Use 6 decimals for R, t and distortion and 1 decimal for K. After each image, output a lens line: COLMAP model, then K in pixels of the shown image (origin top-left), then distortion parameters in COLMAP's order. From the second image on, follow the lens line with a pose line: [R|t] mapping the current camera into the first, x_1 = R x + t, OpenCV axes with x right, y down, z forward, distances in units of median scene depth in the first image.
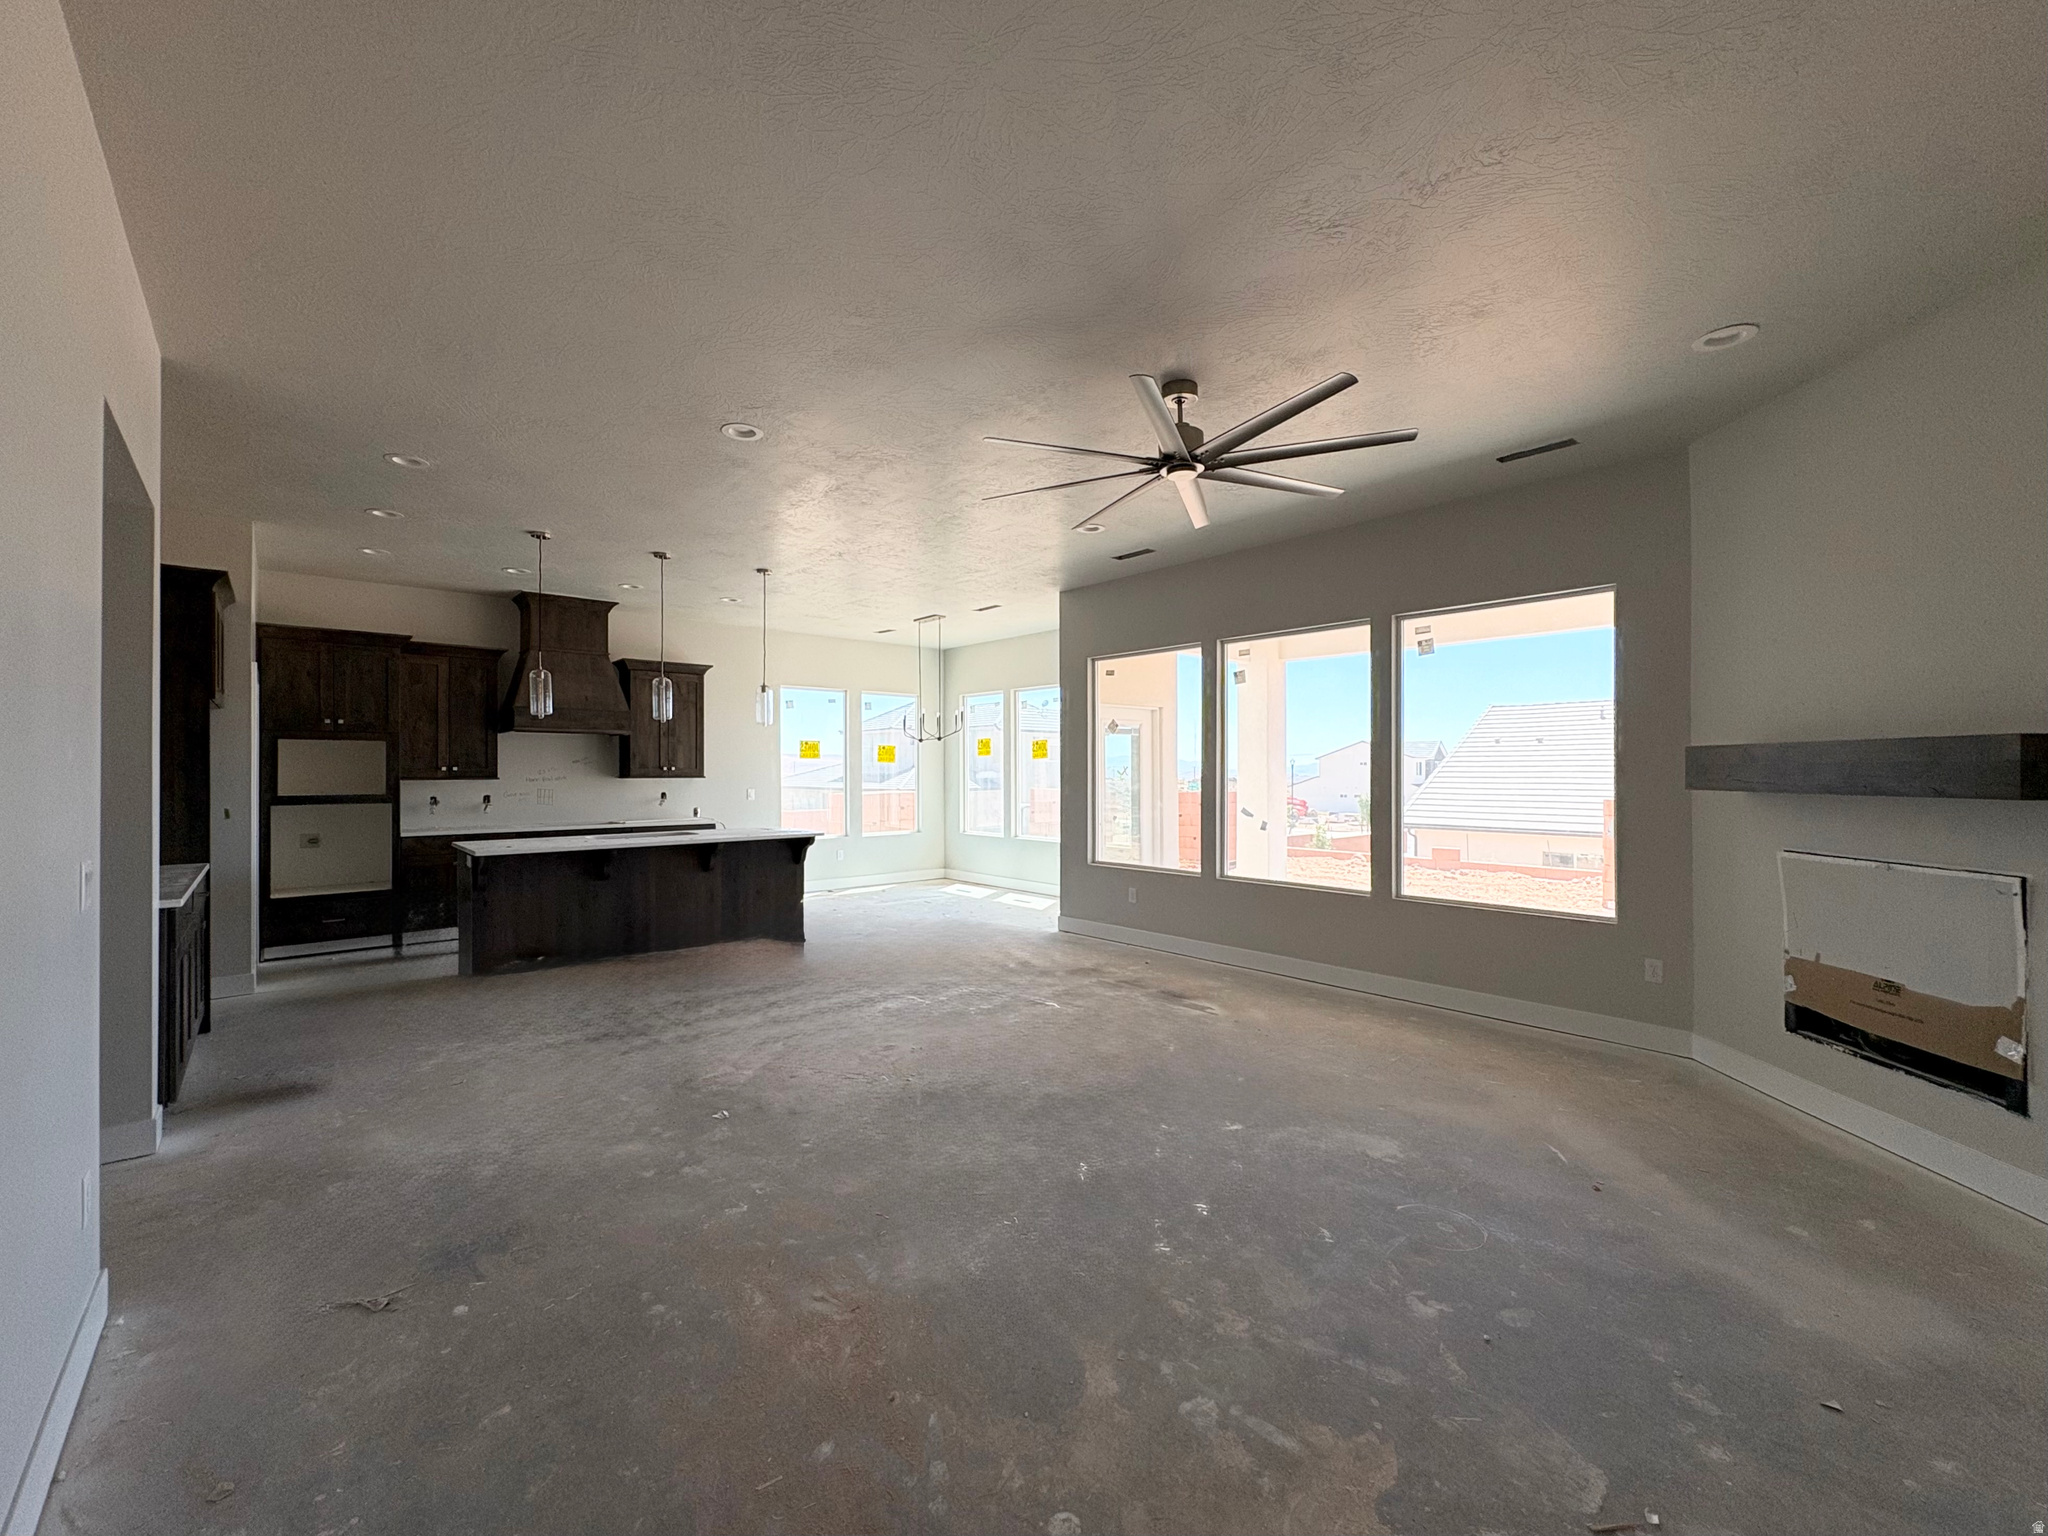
lens RADIAL K [[844.1, 0, 1033.4], [0, 844.1, 771.7], [0, 0, 1]] dist [0.003343, -0.000157]
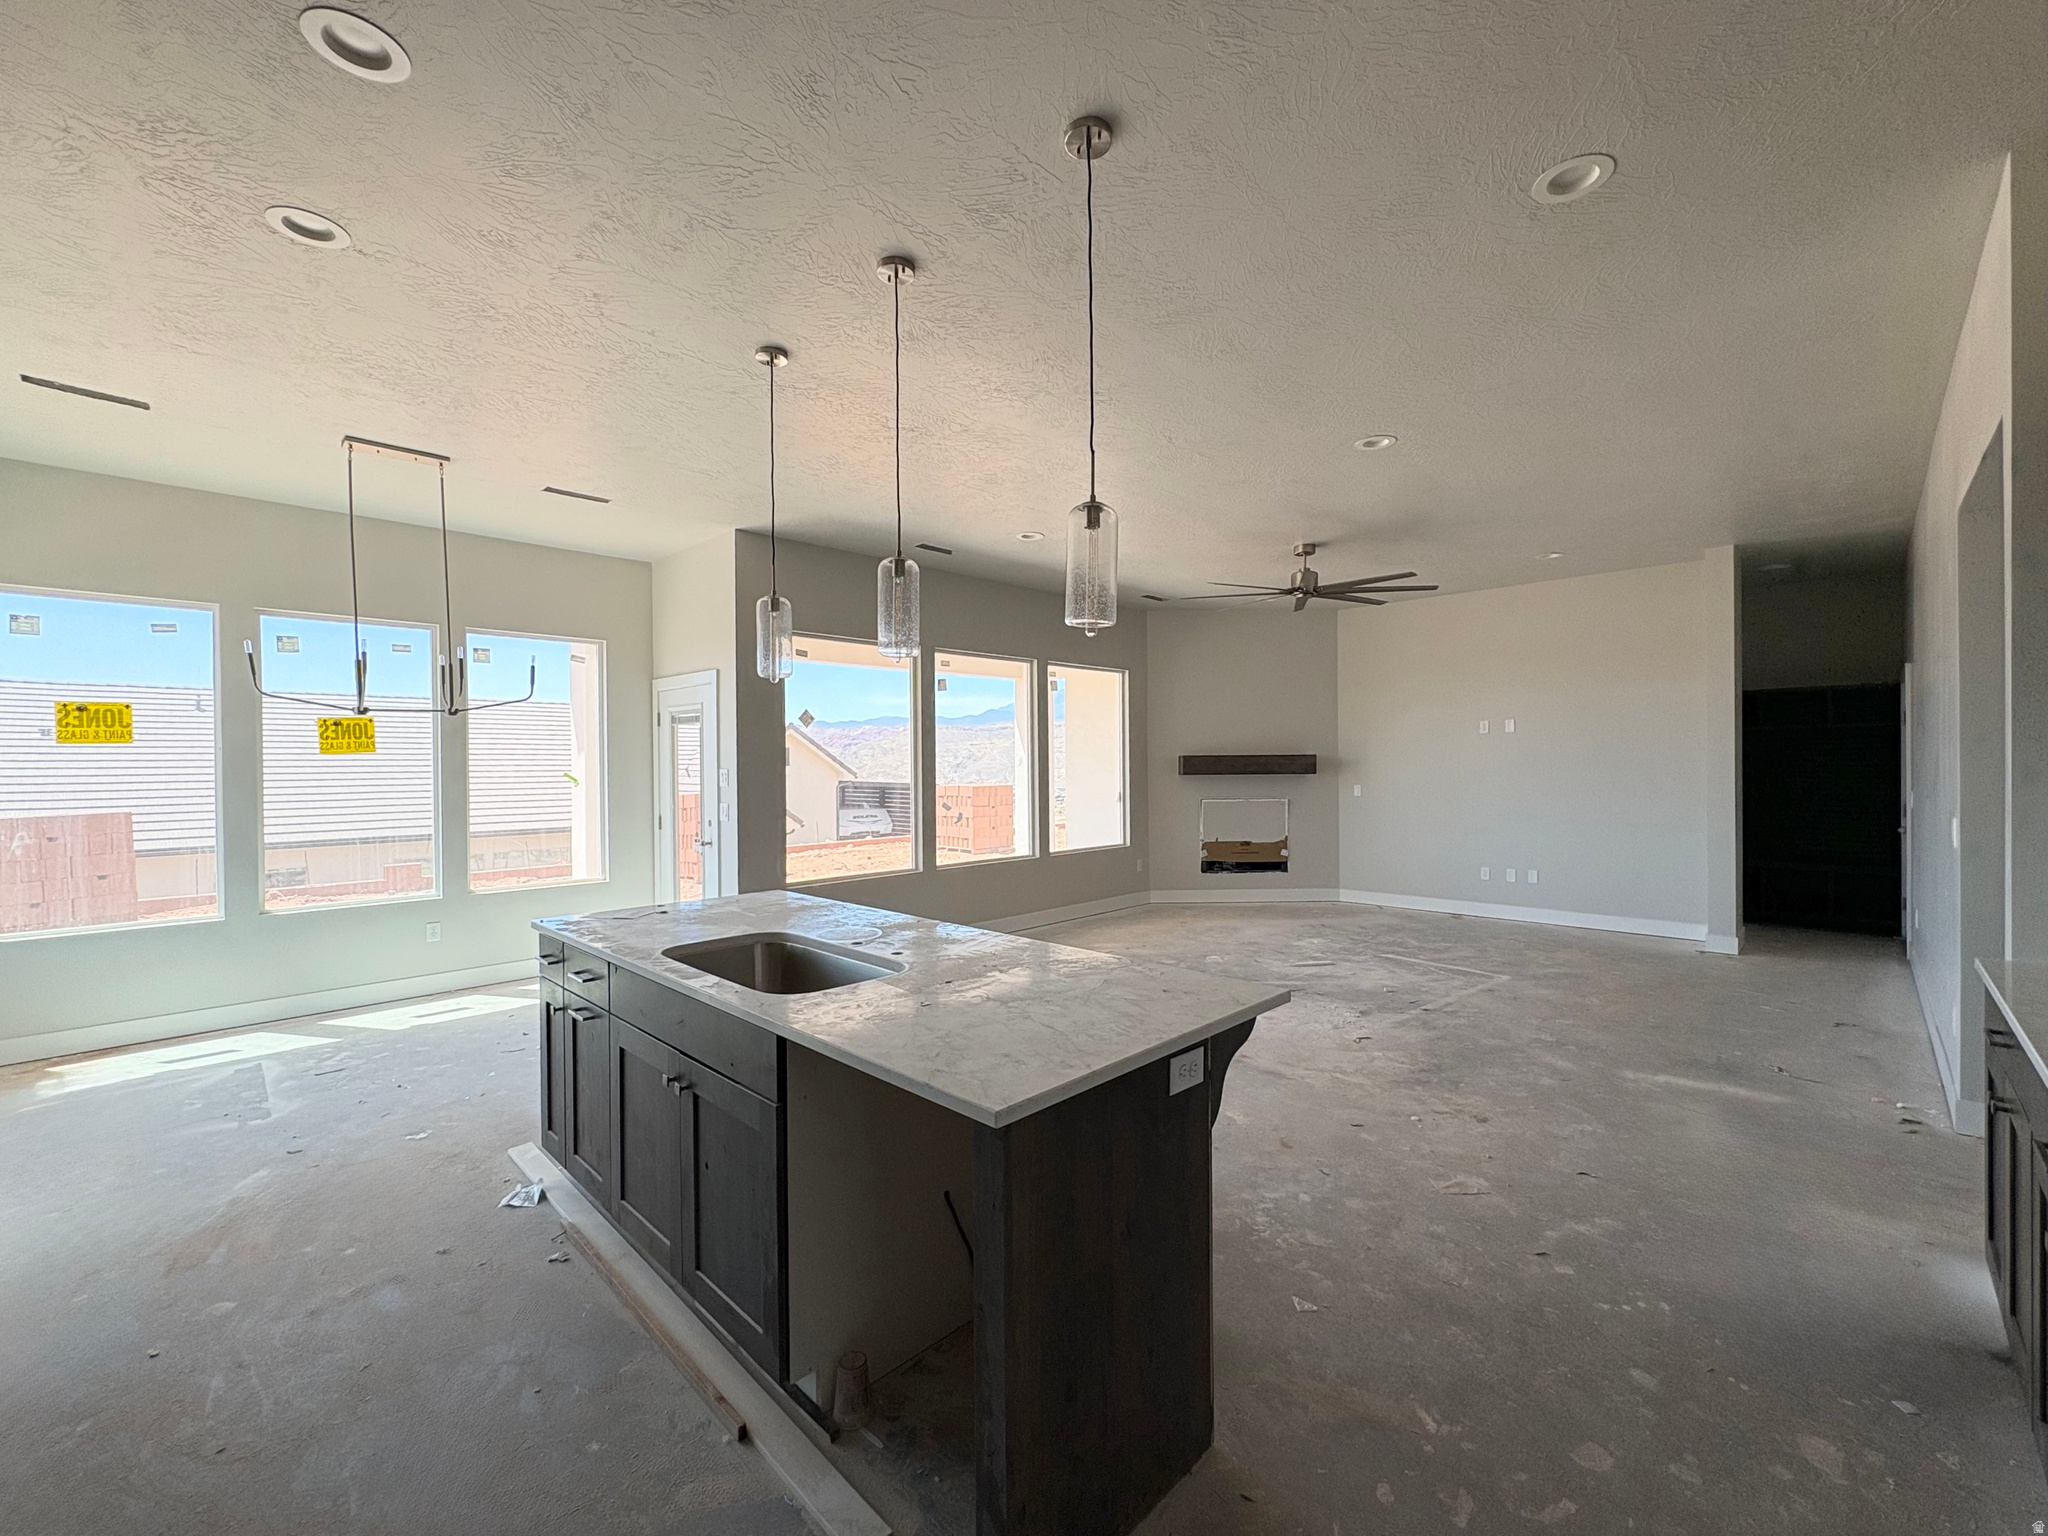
lens RADIAL K [[844.1, 0, 1037.8], [0, 844.1, 758.0], [0, 0, 1]] dist [0.003343, -0.000157]
pose [[-0.078024, 0.010761, 0.996893, -1.045695], [0.007603, 0.999919, -0.010199, -0.002836], [-0.996922, 0.006783, -0.078099, 1.158087]]
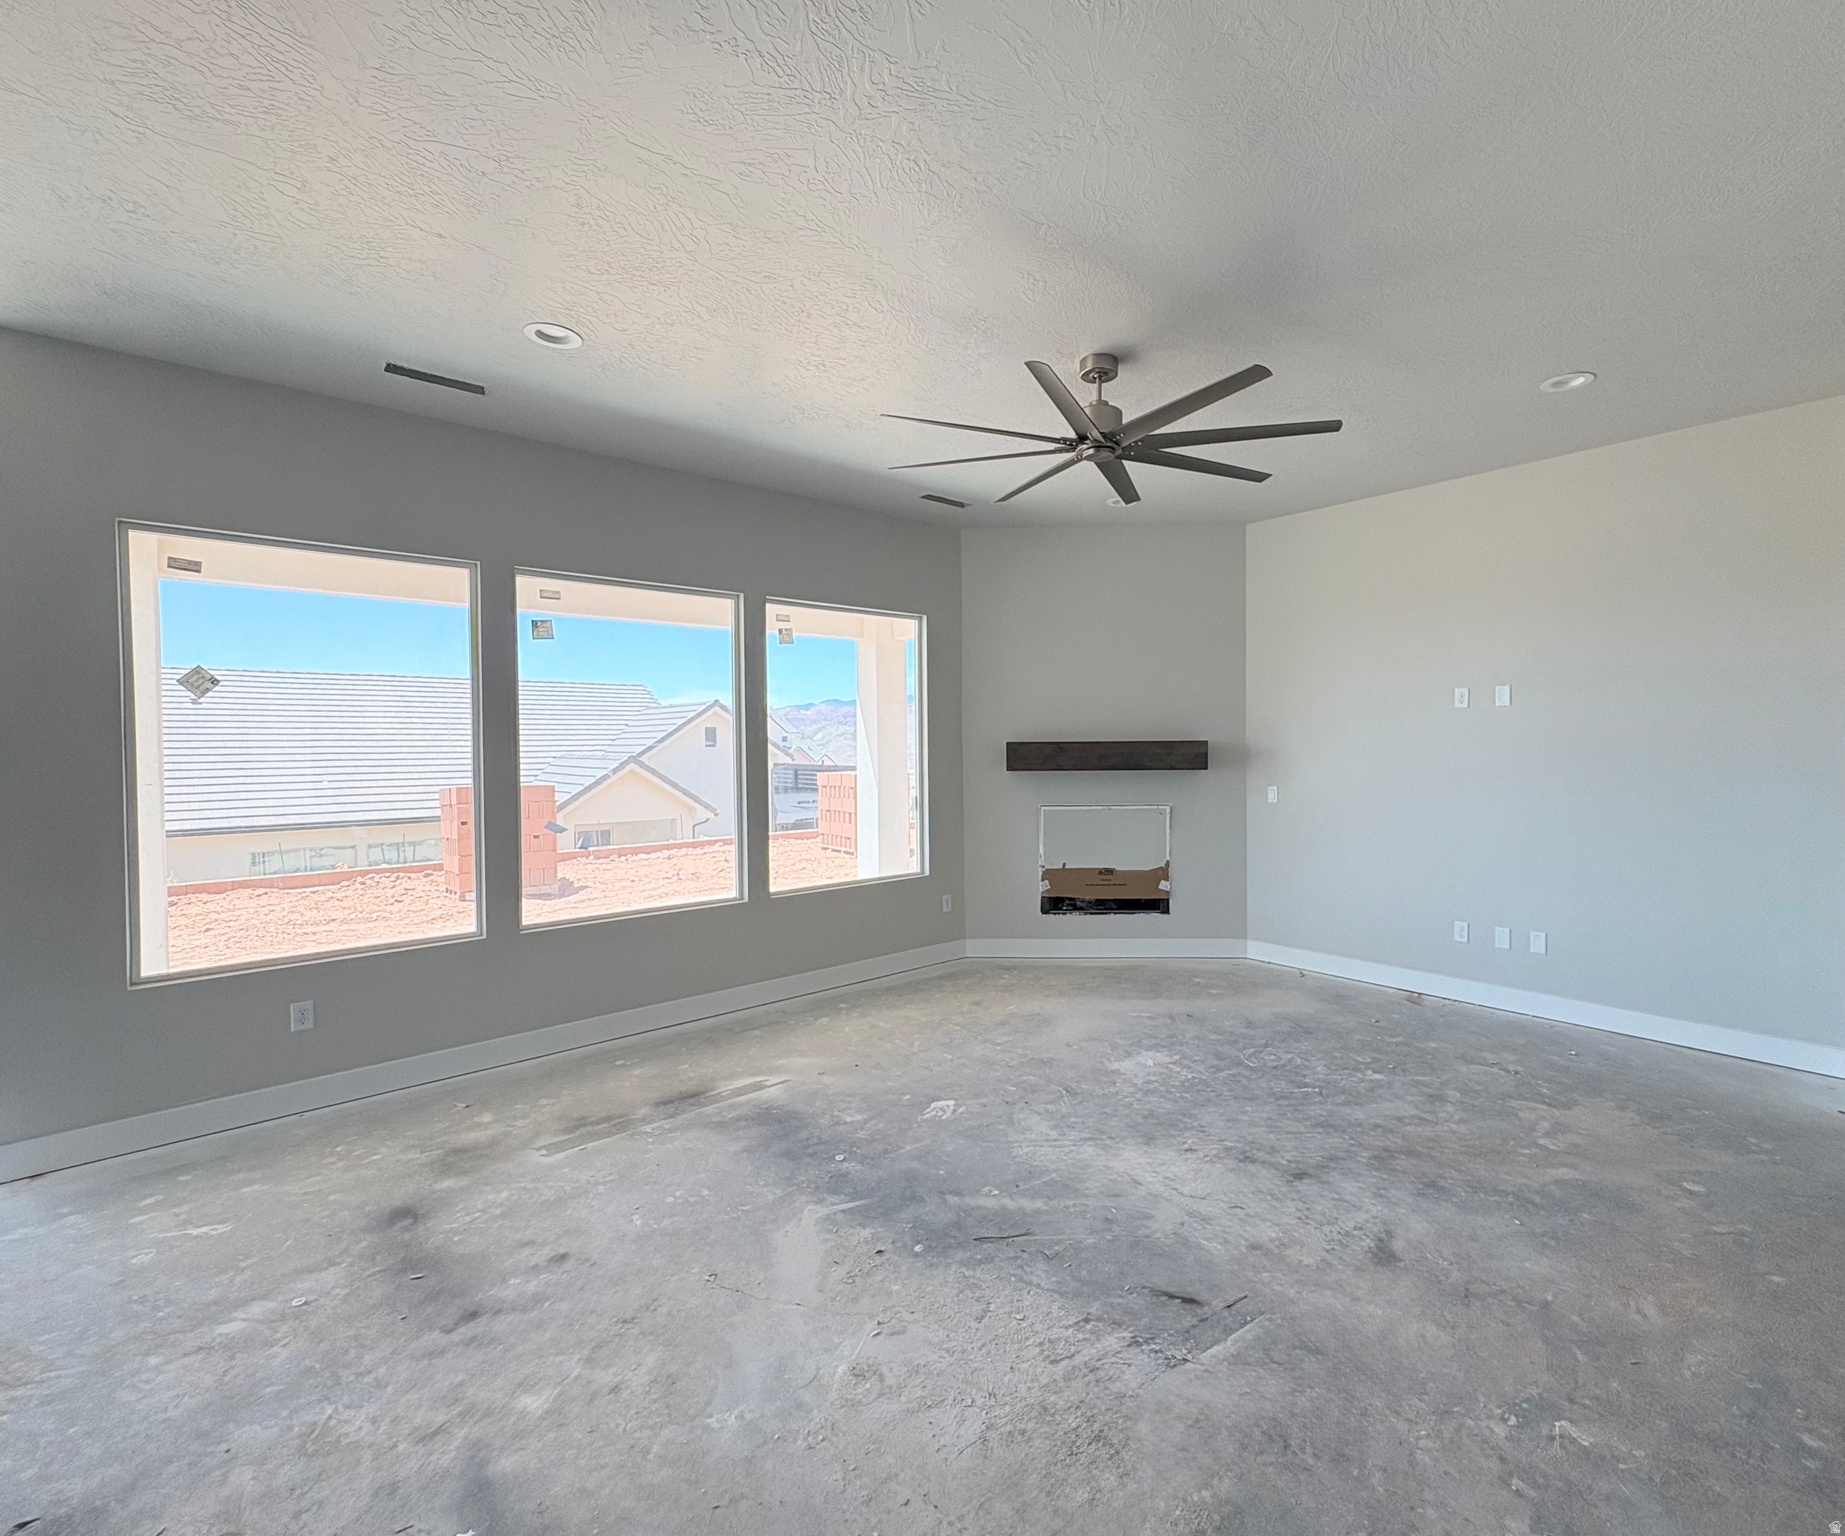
lens RADIAL K [[847.6, 0, 1004.8], [0, 847.6, 752.1], [0, 0, 1]] dist [0.000756, -0.000734]
pose [[-0.023324, -0.008437, 0.999692, -0.535284], [0.007117, 0.999938, 0.008605, -0.018591], [-0.999703, 0.007316, -0.023262, 0.775070]]
